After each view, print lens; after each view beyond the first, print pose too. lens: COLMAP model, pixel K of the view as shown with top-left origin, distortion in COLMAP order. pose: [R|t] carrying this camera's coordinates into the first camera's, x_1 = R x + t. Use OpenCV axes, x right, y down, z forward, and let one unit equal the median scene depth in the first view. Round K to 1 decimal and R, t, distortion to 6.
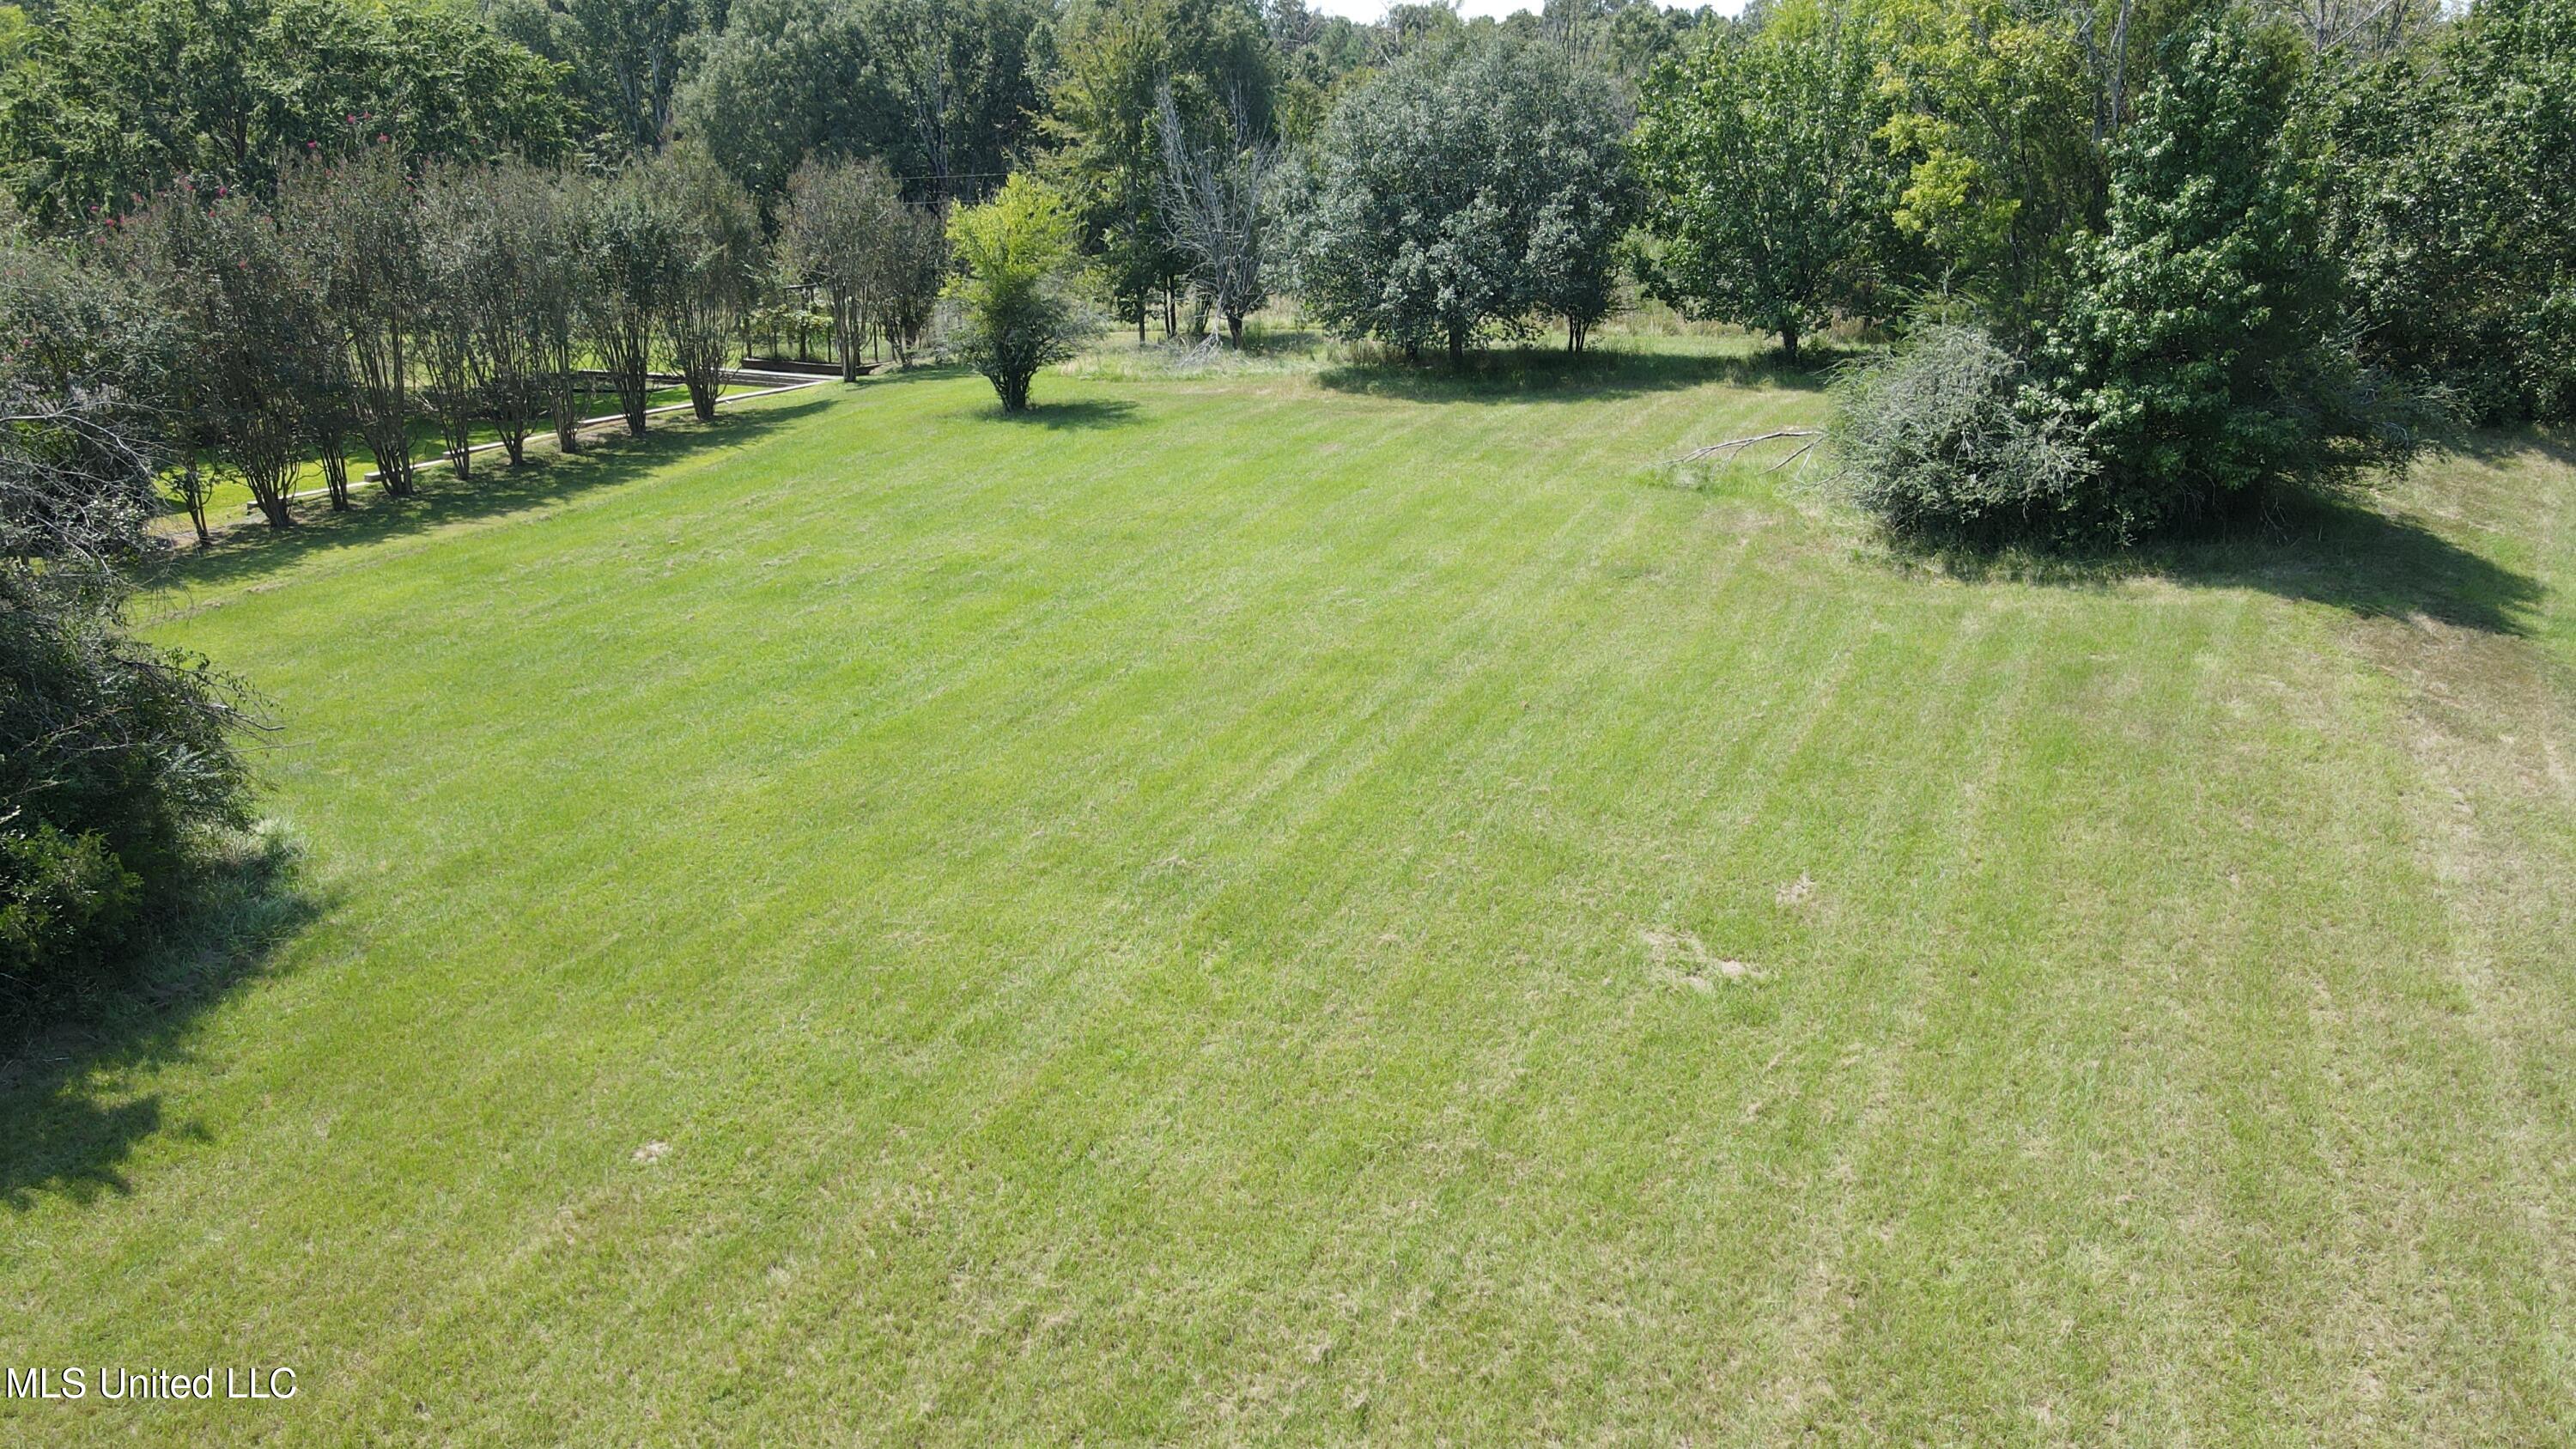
lens RADIAL K [[1902.0, 0, 1288.0], [0, 1902.0, 724.5], [0, 0, 1]] dist [0.001220, 0.003332]
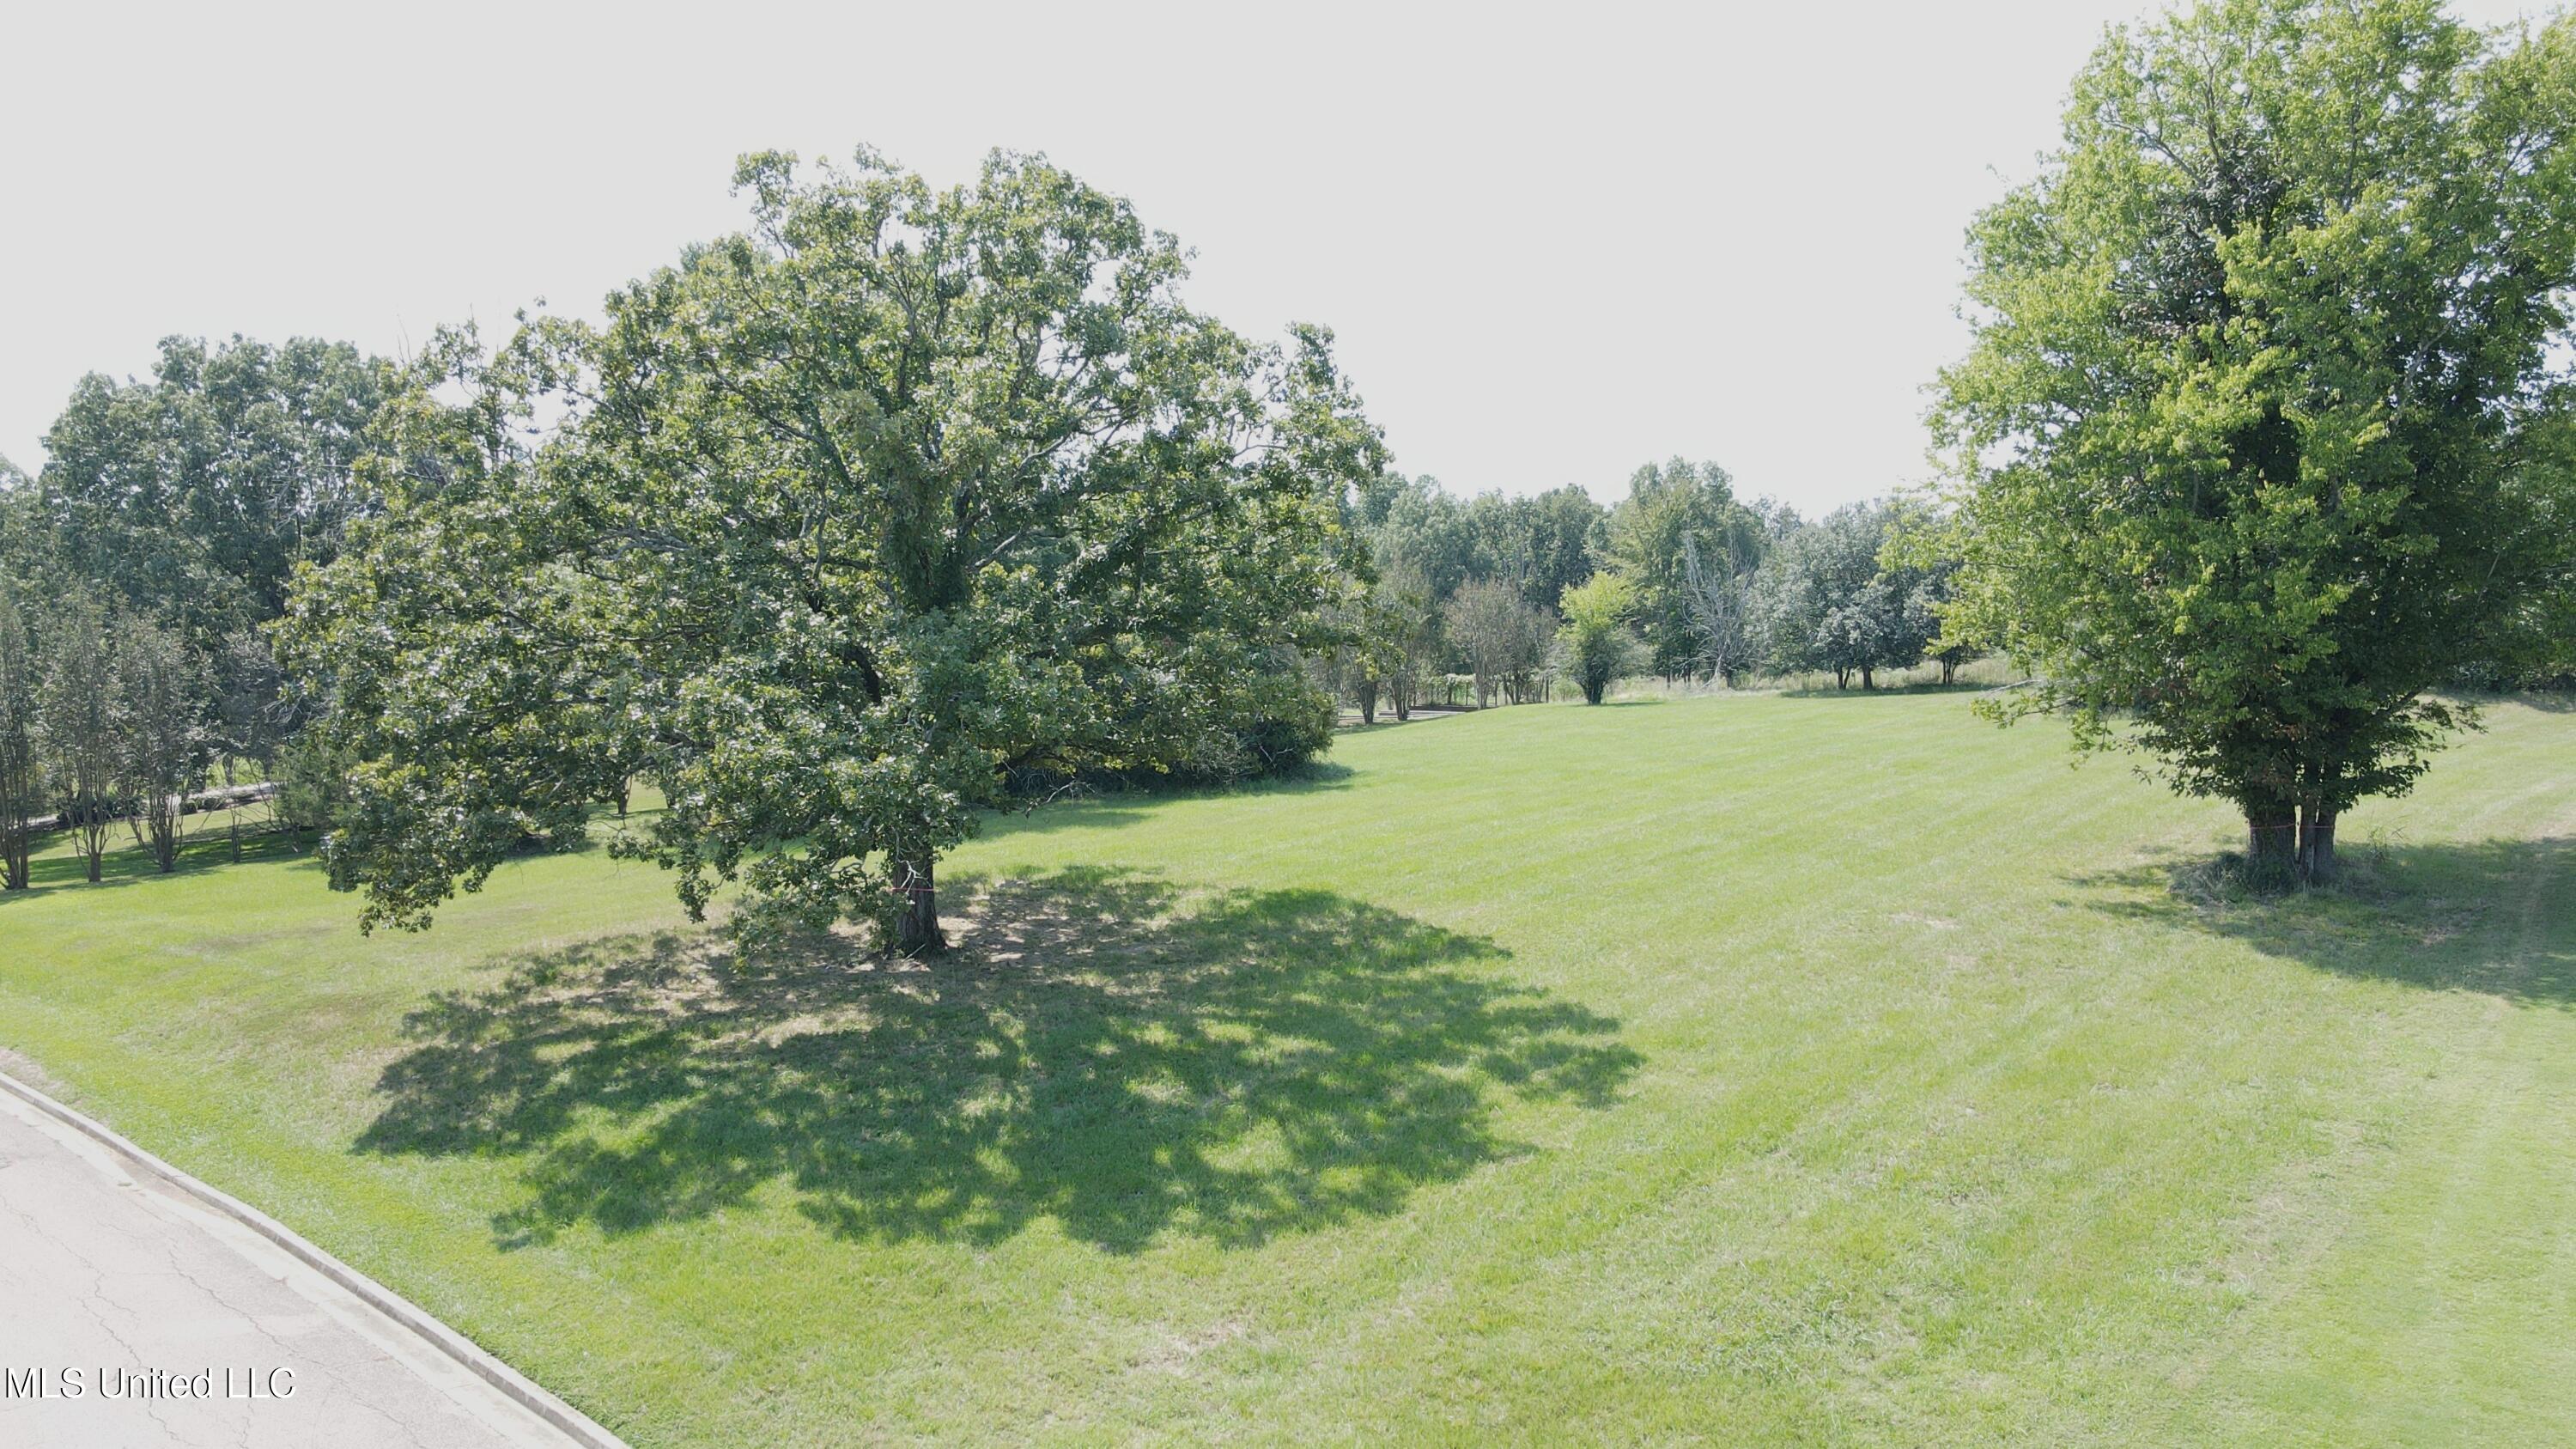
lens RADIAL K [[1902.0, 0, 1288.0], [0, 1902.0, 724.5], [0, 0, 1]] dist [0.001220, 0.003332]
pose [[0.965378, 0.014587, -0.260449, 0.031591], [-0.083108, 0.963607, -0.254077, 0.268183], [0.247264, 0.266926, 0.931457, -0.567923]]
